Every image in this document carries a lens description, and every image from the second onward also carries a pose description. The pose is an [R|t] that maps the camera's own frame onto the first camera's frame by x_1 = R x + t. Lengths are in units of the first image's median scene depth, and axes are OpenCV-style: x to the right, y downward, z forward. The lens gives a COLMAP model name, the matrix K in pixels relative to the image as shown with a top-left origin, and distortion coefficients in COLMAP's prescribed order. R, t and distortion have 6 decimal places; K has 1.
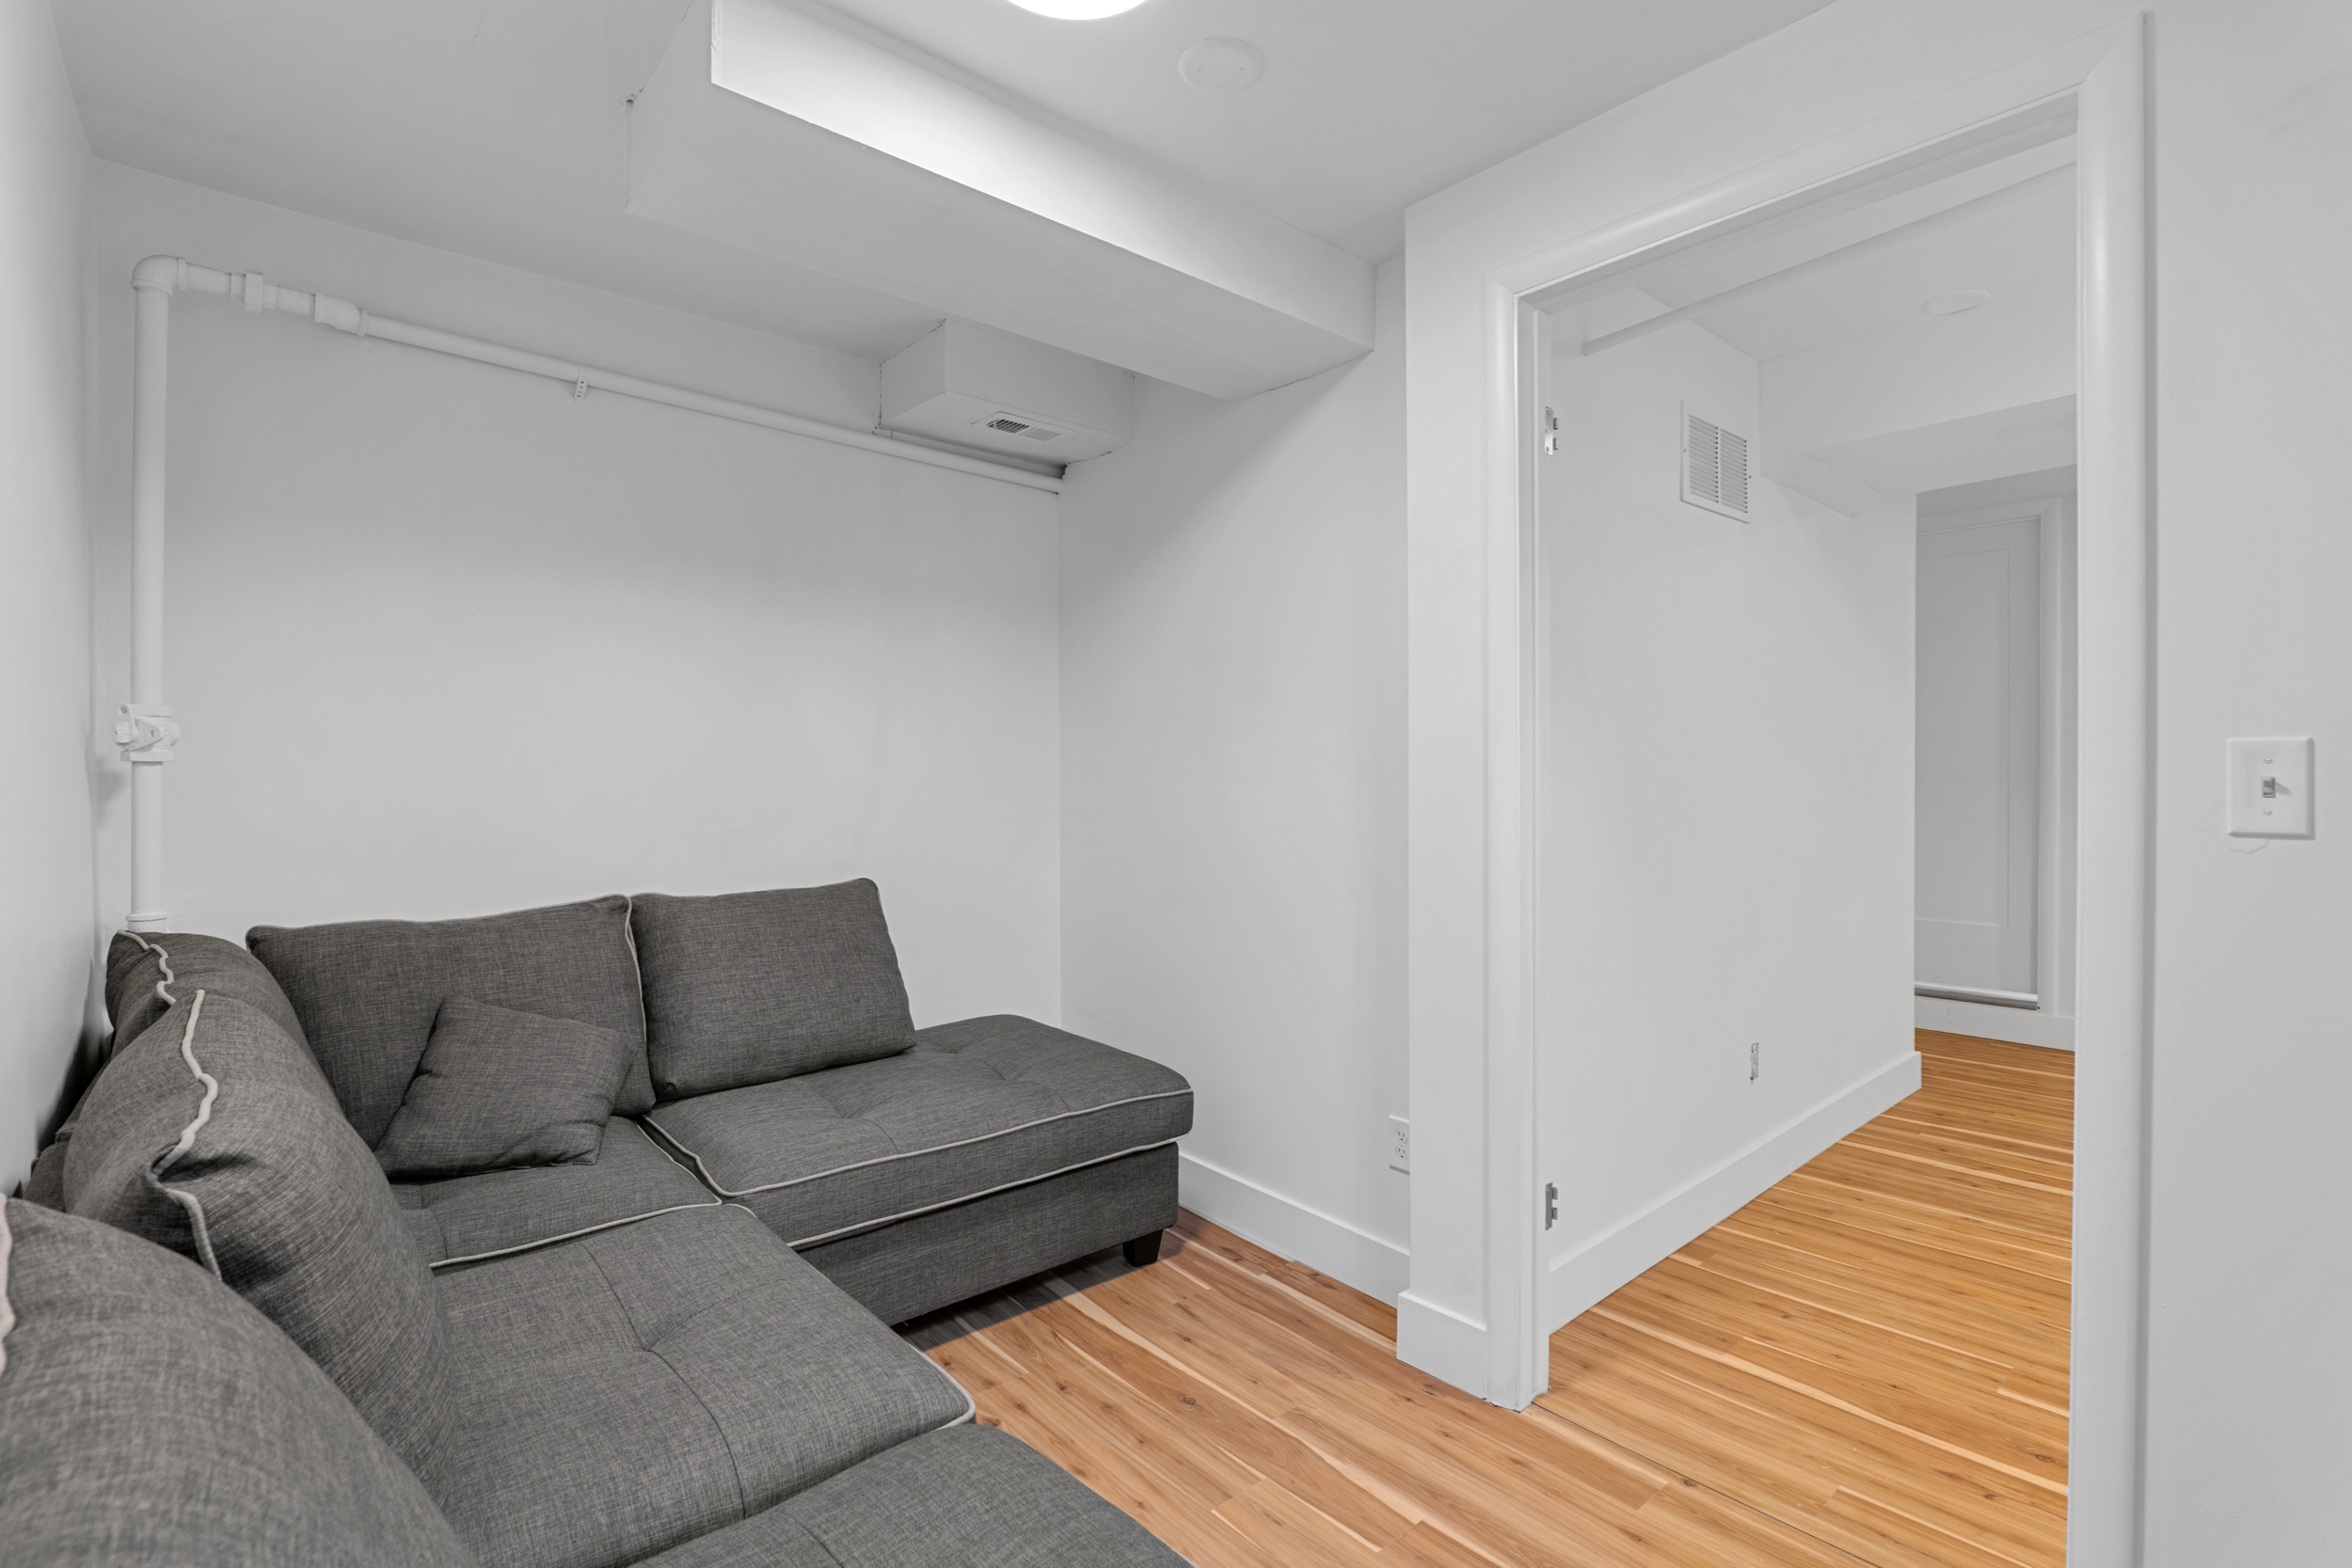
lens RADIAL K [[1084.4, 0, 1171.9], [0, 1084.4, 789.0], [0, 0, 1]] dist [-0.018198, 0.002629]
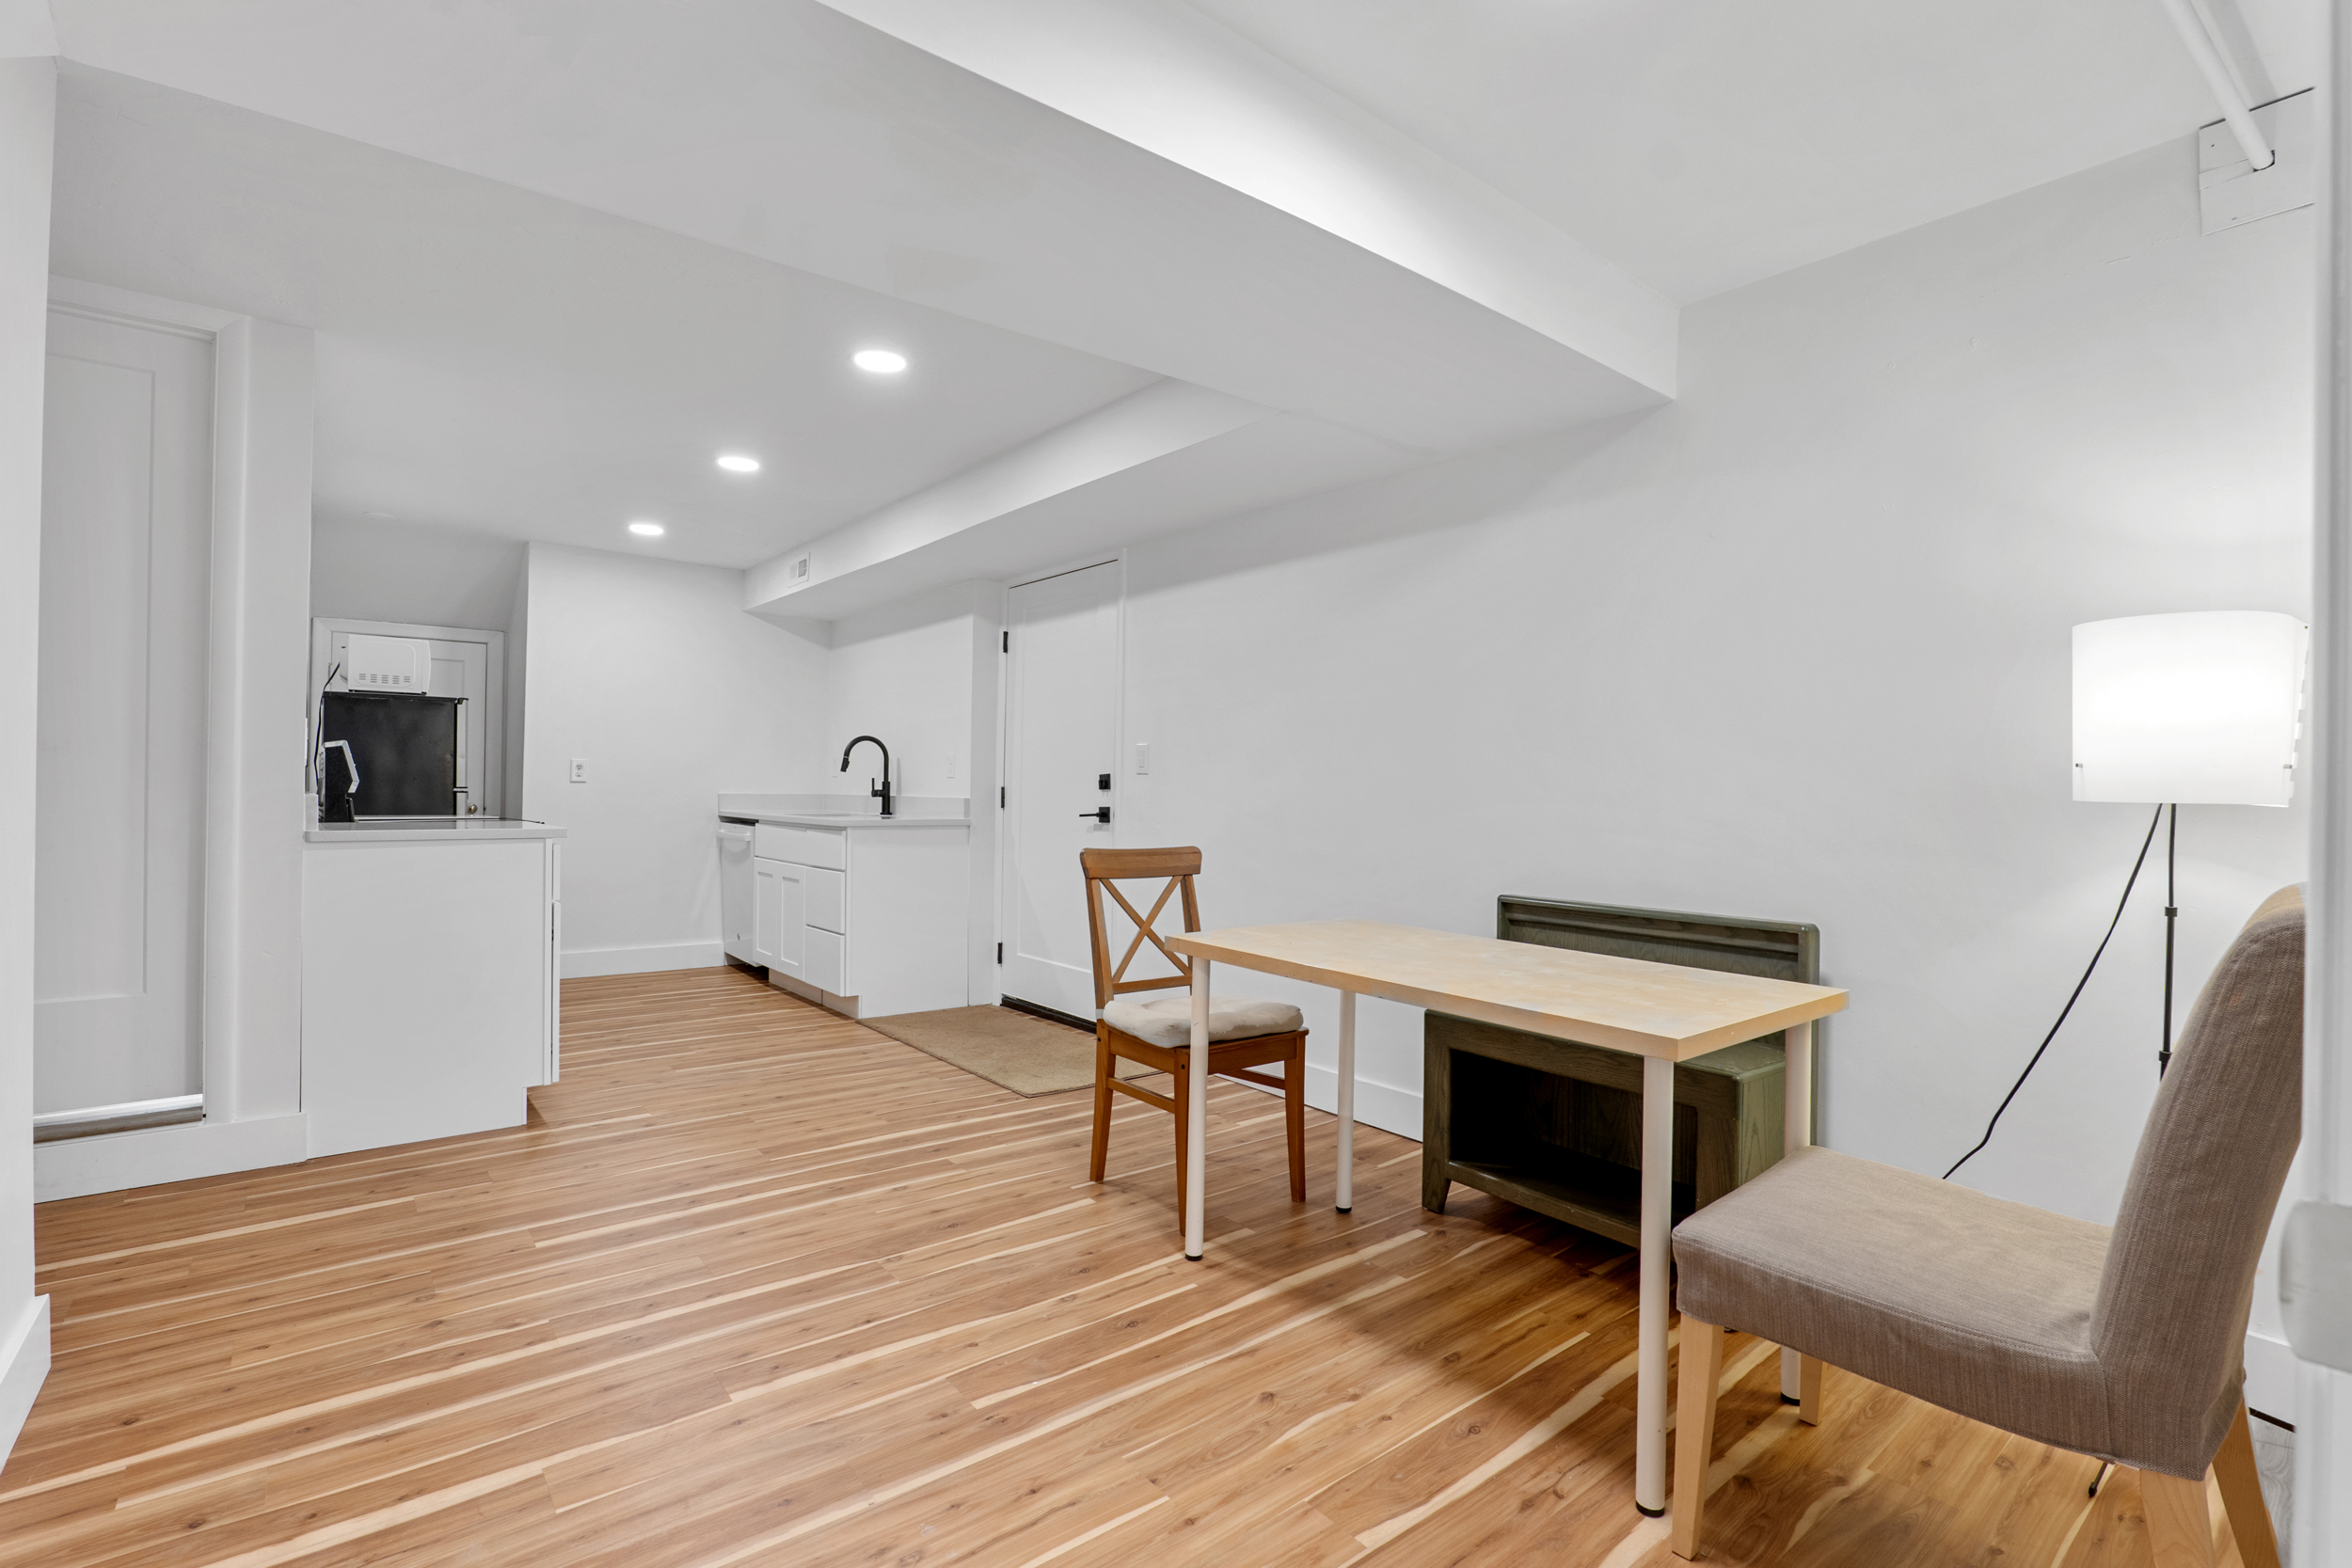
lens RADIAL K [[1084.4, 0, 1175.8], [0, 1084.4, 788.3], [0, 0, 1]] dist [-0.018198, 0.002629]
pose [[0.018833, 0.035824, 0.999181, 0.253513], [-0.014808, 0.999258, -0.035548, 0.040104], [-0.999713, -0.014126, 0.019349, 0.537168]]
